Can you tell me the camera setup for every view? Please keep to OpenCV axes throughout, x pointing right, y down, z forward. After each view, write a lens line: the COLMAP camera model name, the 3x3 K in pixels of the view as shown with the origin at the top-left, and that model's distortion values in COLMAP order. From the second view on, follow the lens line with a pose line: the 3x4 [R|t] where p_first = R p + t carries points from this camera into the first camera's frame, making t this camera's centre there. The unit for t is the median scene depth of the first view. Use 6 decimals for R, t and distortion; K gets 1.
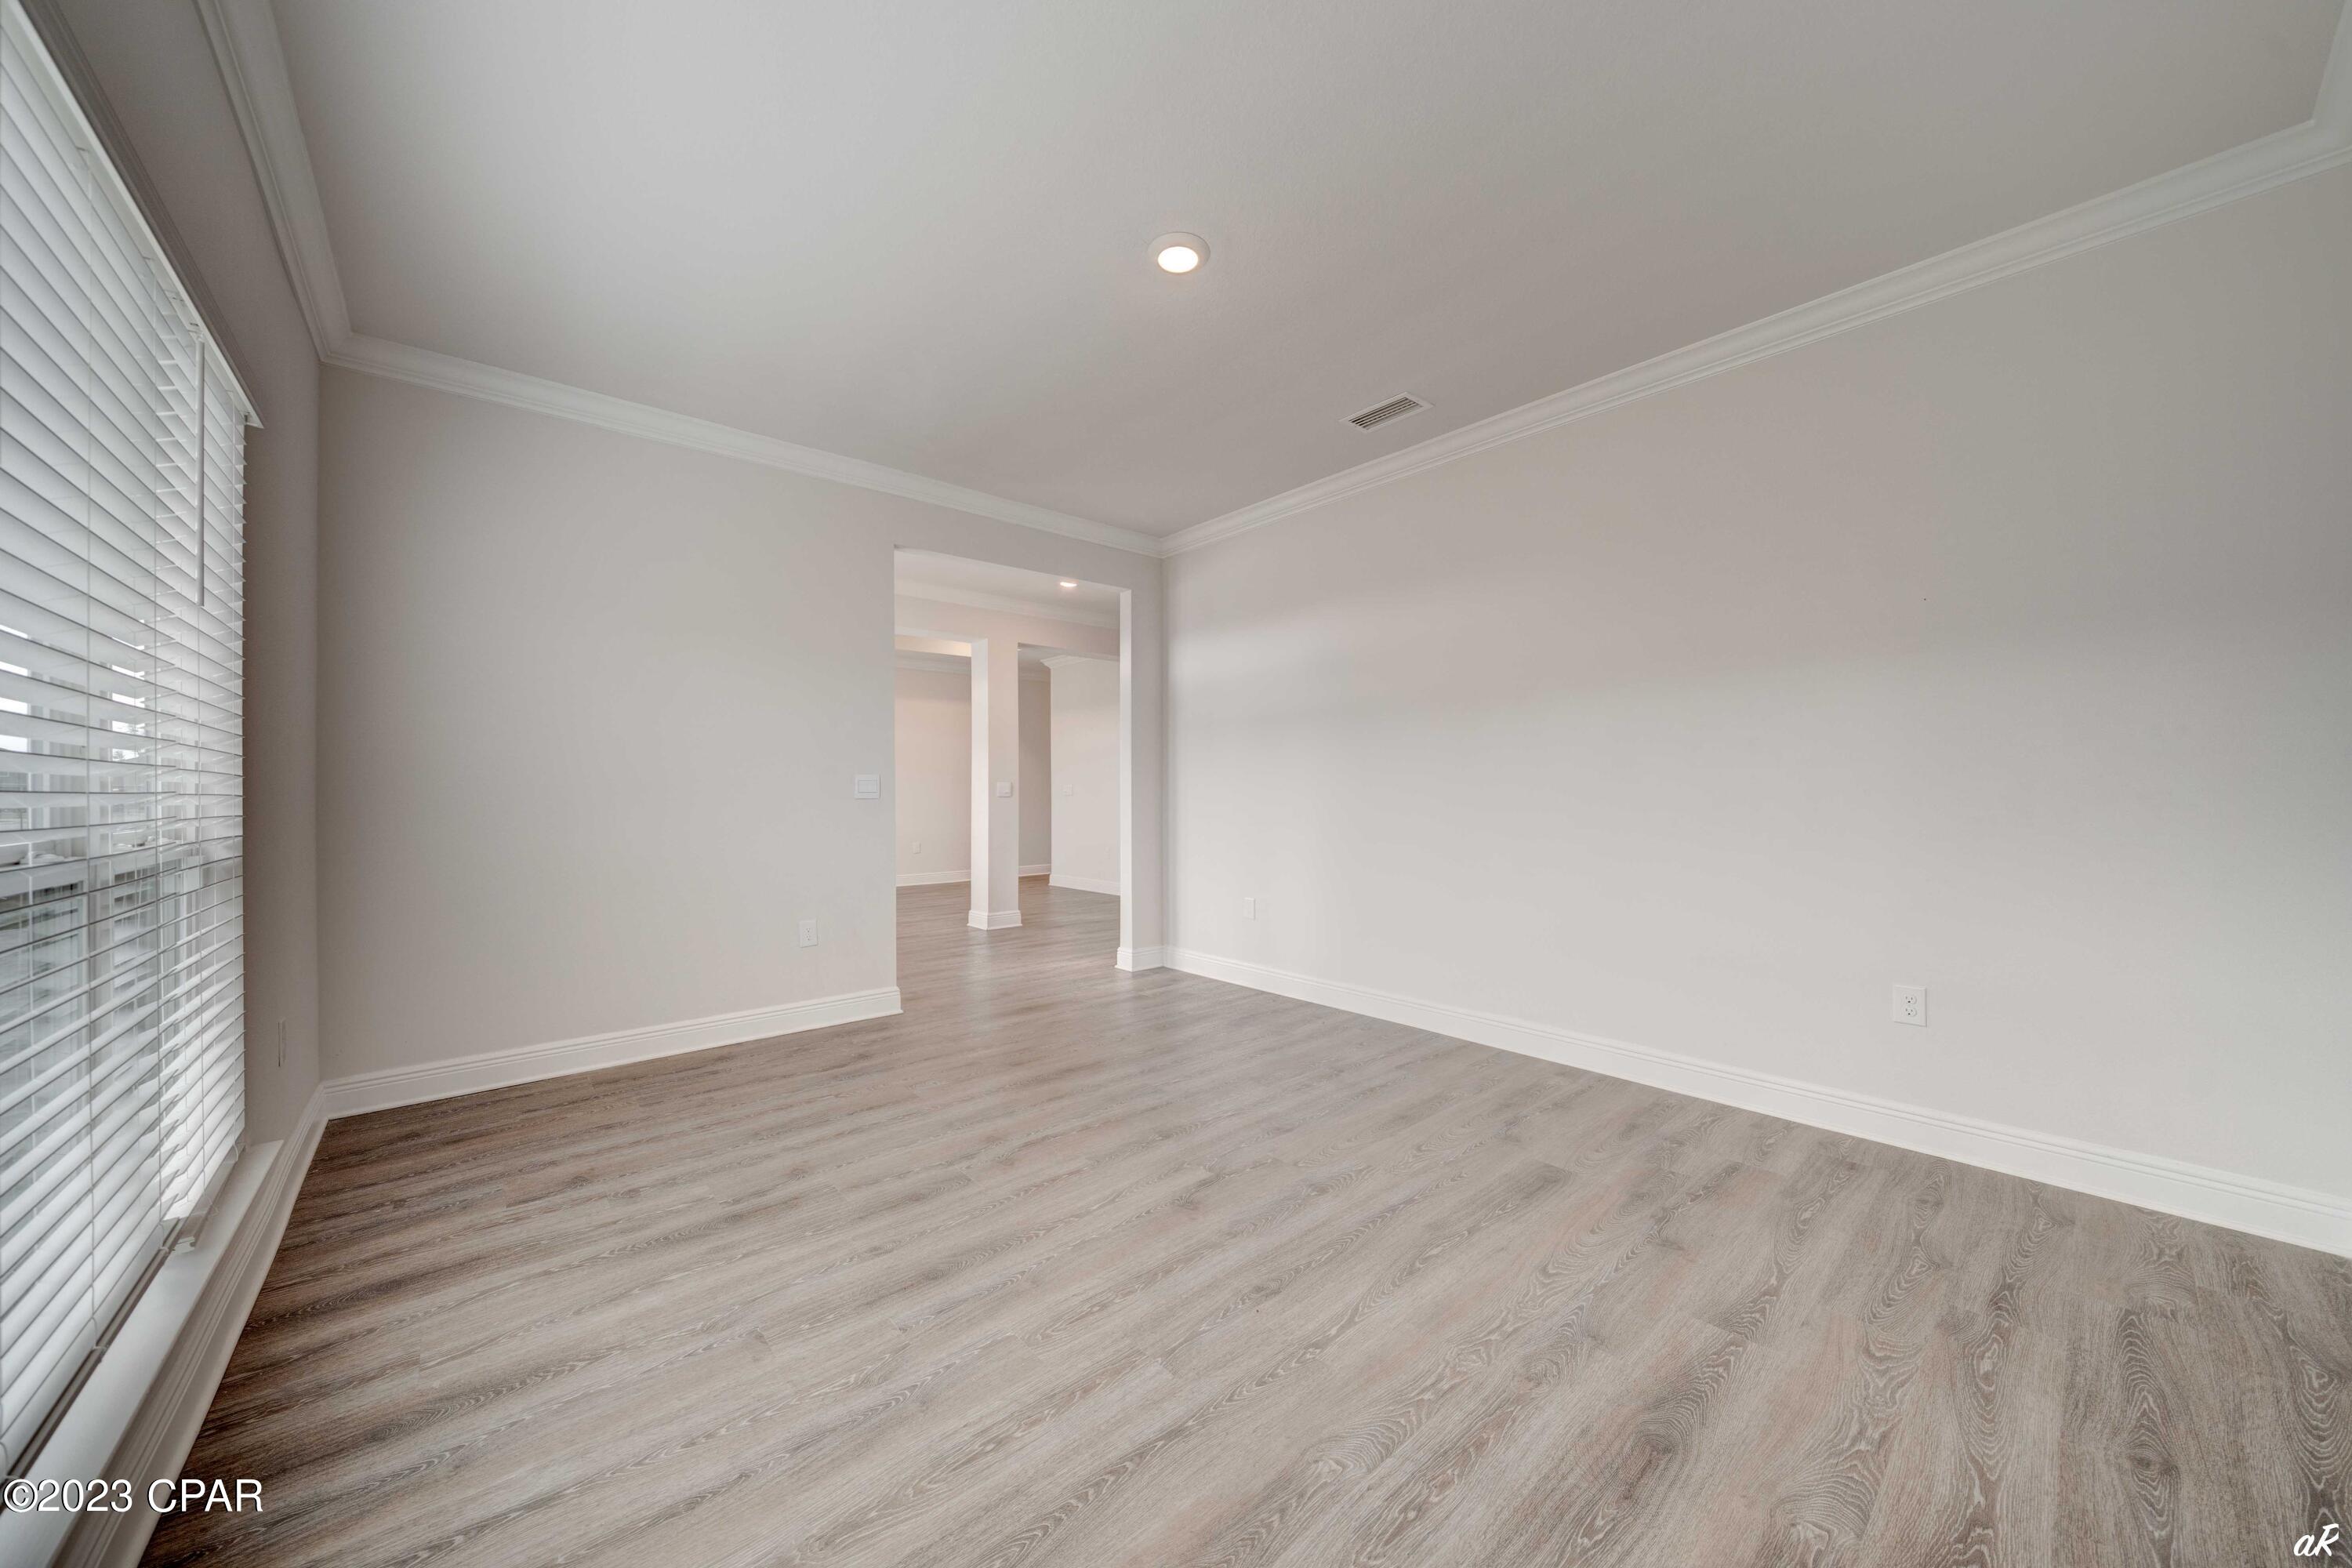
lens RADIAL K [[809.7, 0, 1177.5], [0, 809.7, 793.5], [0, 0, 1]] dist [-0.000811, -0.000135]
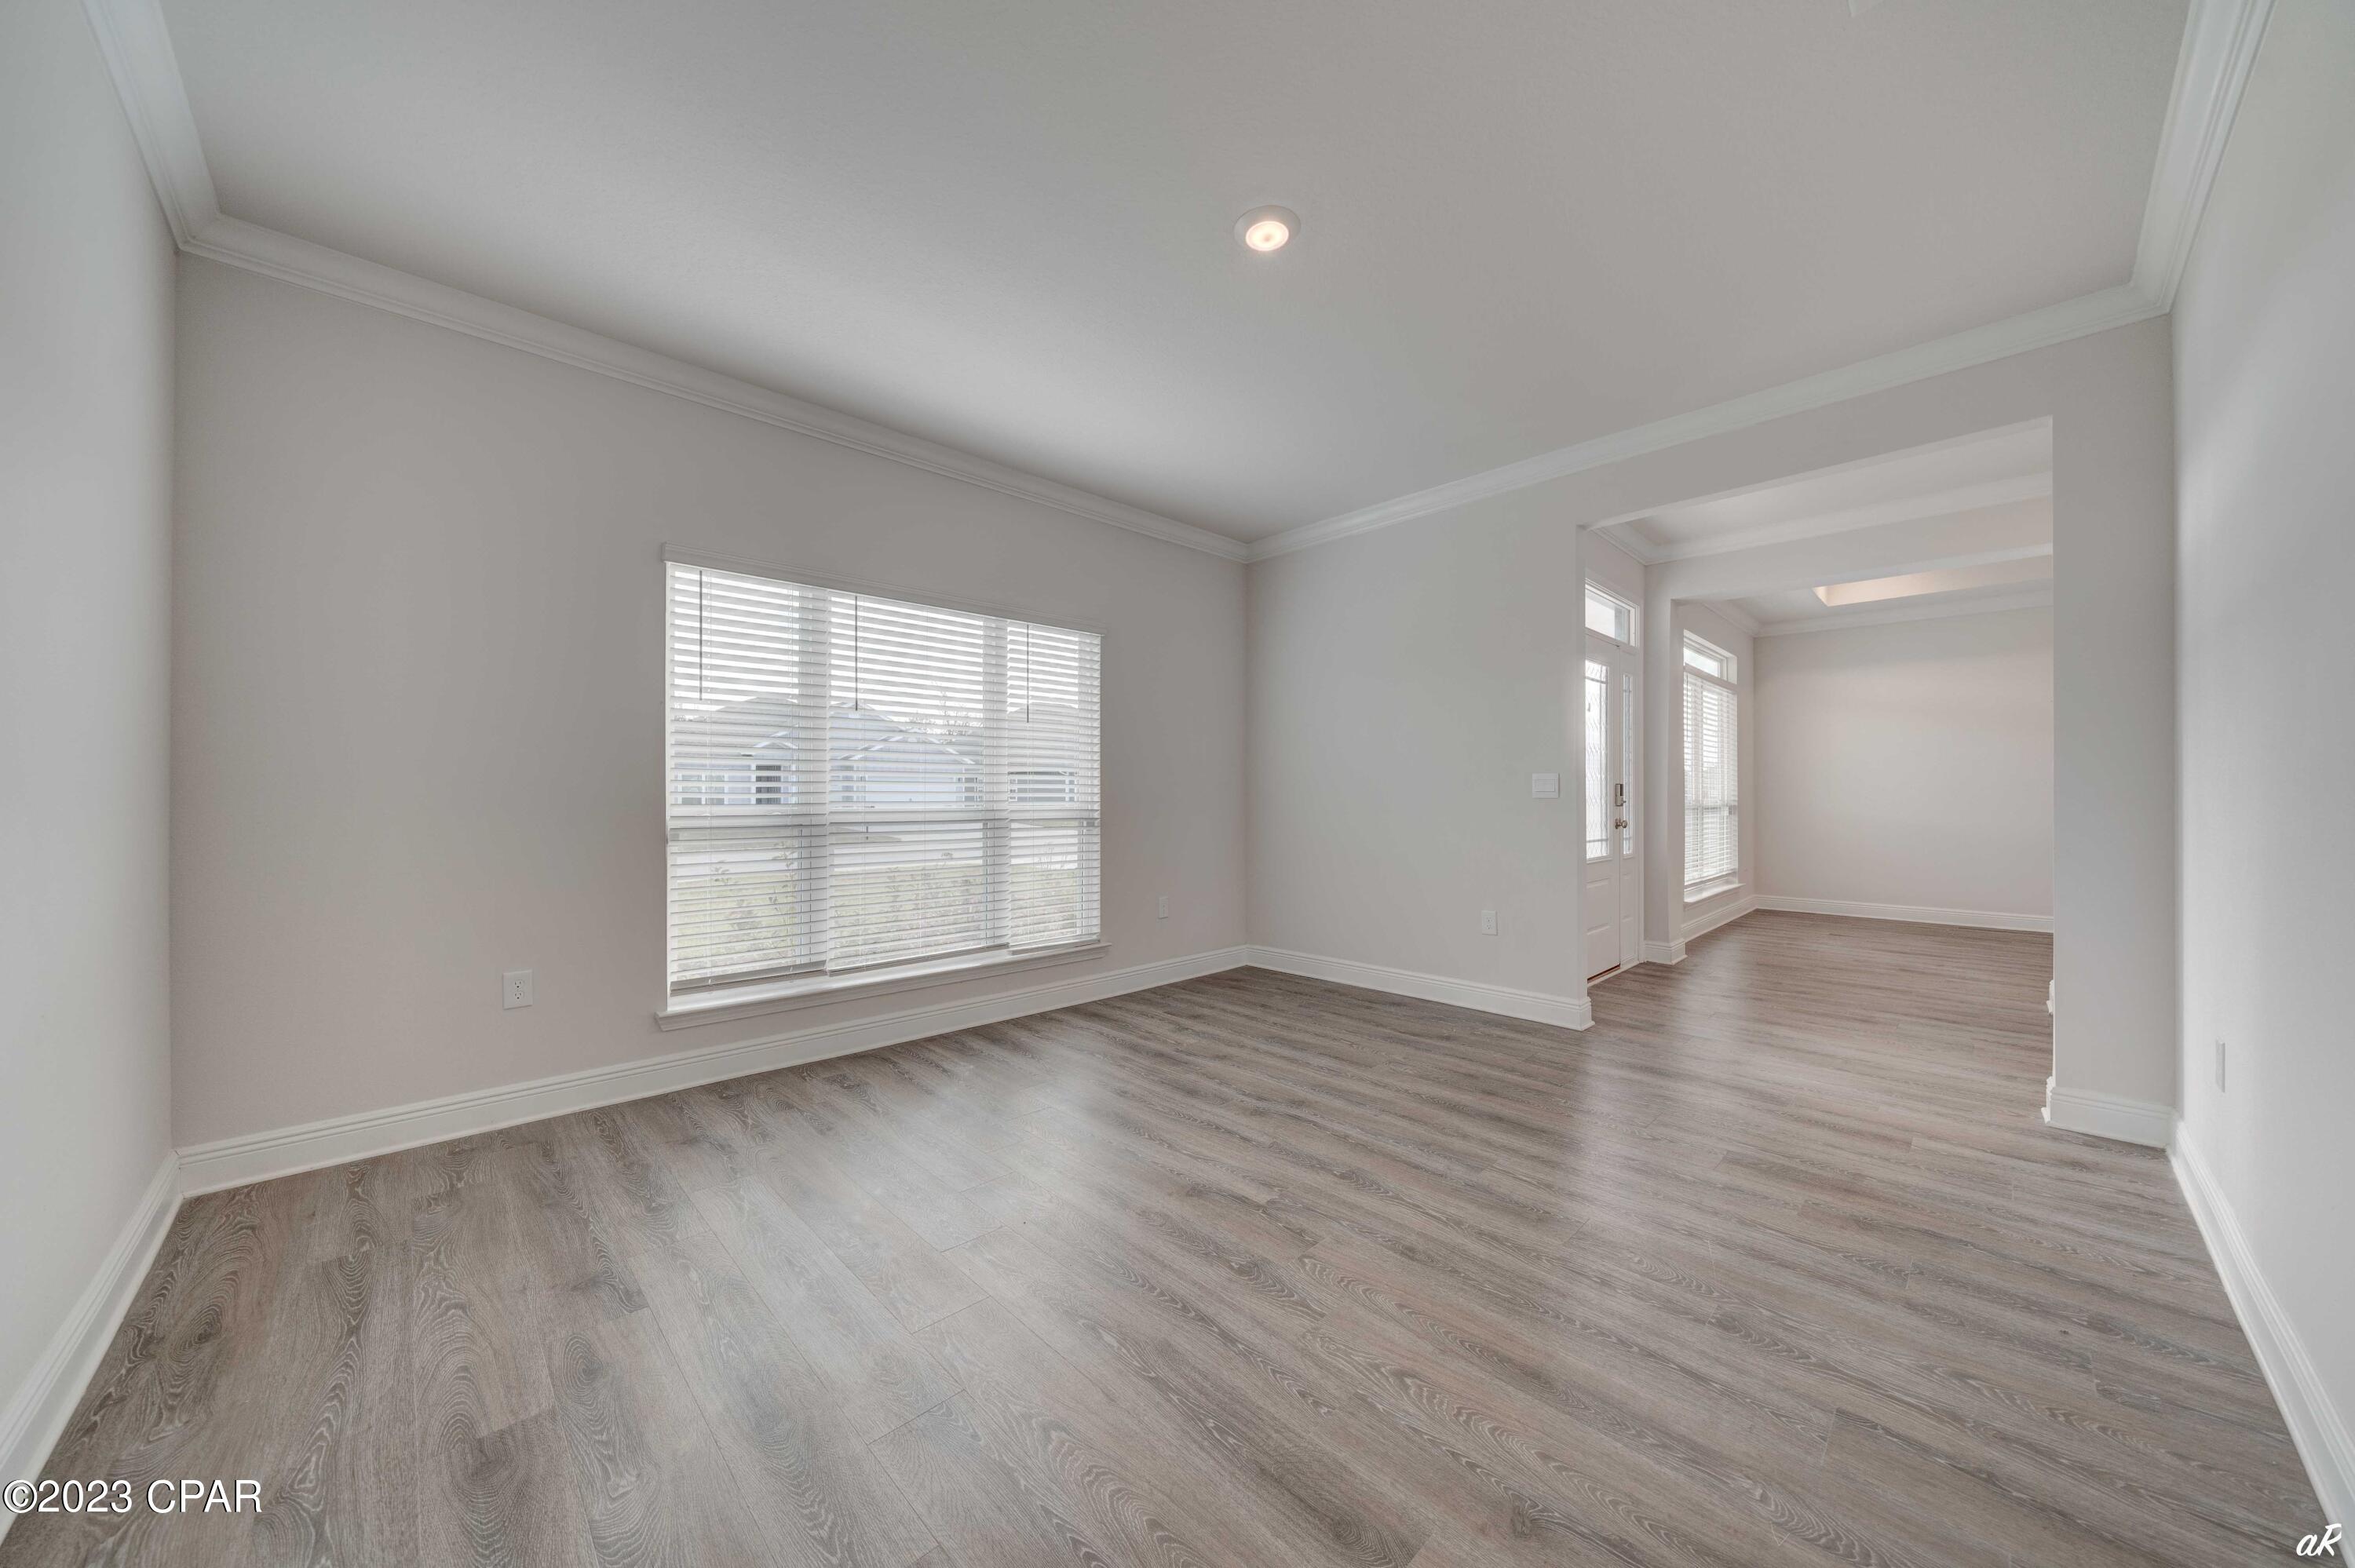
lens RADIAL K [[810.6, 0, 1179.0], [0, 810.6, 793.5], [0, 0, 1]] dist [-0.000811, -0.000135]
pose [[0.056505, 0.002815, -0.998398, 0.865838], [-0.001419, 0.999995, 0.002739, -0.001553], [0.998401, 0.001262, 0.056509, 0.765464]]
